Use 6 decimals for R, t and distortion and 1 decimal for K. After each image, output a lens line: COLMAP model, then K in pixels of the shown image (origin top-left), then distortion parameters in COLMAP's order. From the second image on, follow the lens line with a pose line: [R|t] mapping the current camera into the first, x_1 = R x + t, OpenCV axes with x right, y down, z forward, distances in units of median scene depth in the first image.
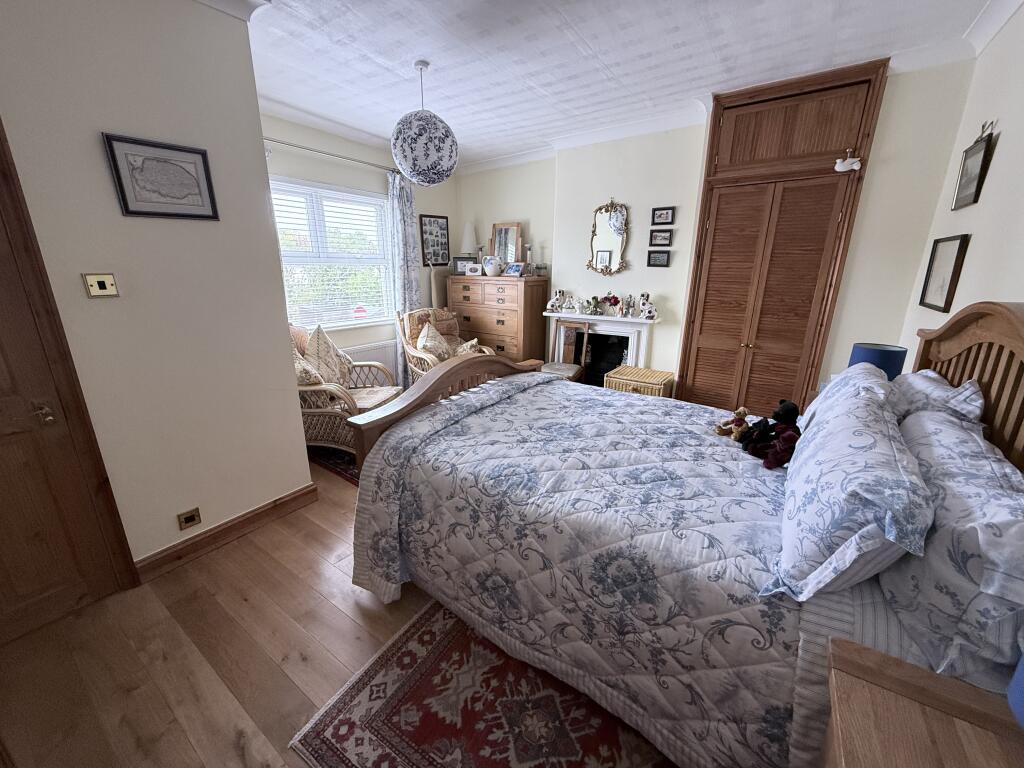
lens RADIAL K [[407.2, 0, 507.9], [0, 407.2, 383.1], [0, 0, 1]] dist [0.004313, -0.000164]
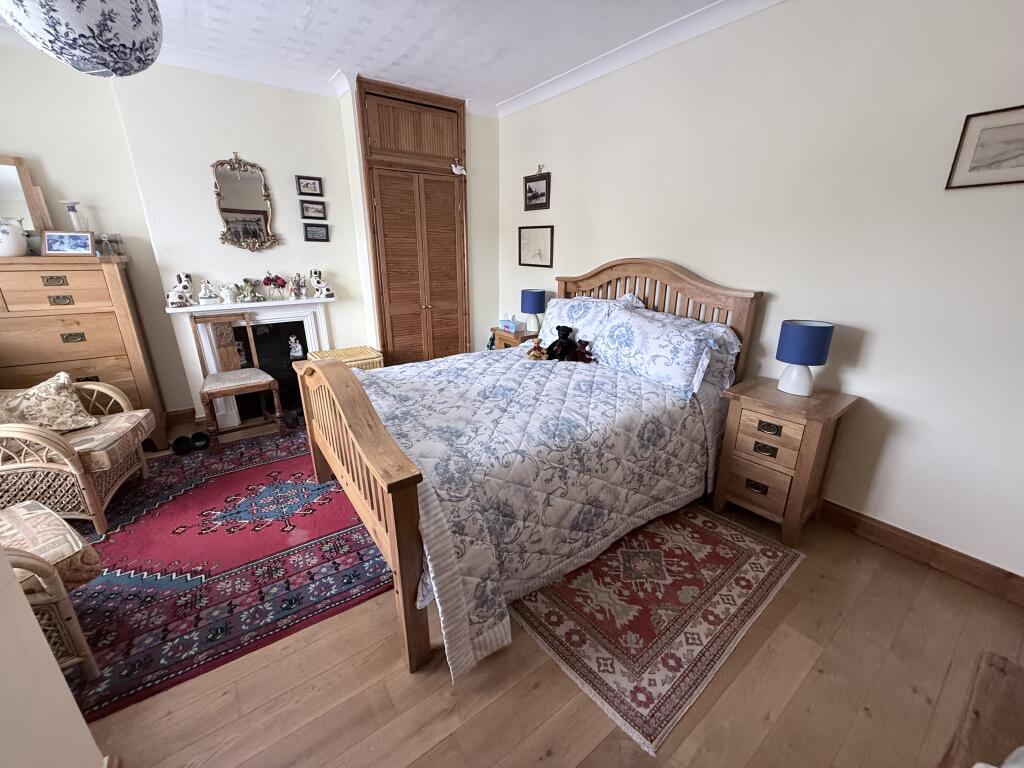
lens RADIAL K [[407.2, 0, 508.5], [0, 407.2, 383.2], [0, 0, 1]] dist [0.004313, -0.000164]
pose [[0.324056, -0.304232, 0.895785, -0.805439], [0.255870, 0.939776, 0.226609, -0.143868], [-0.910779, 0.155771, 0.382384, 0.533349]]
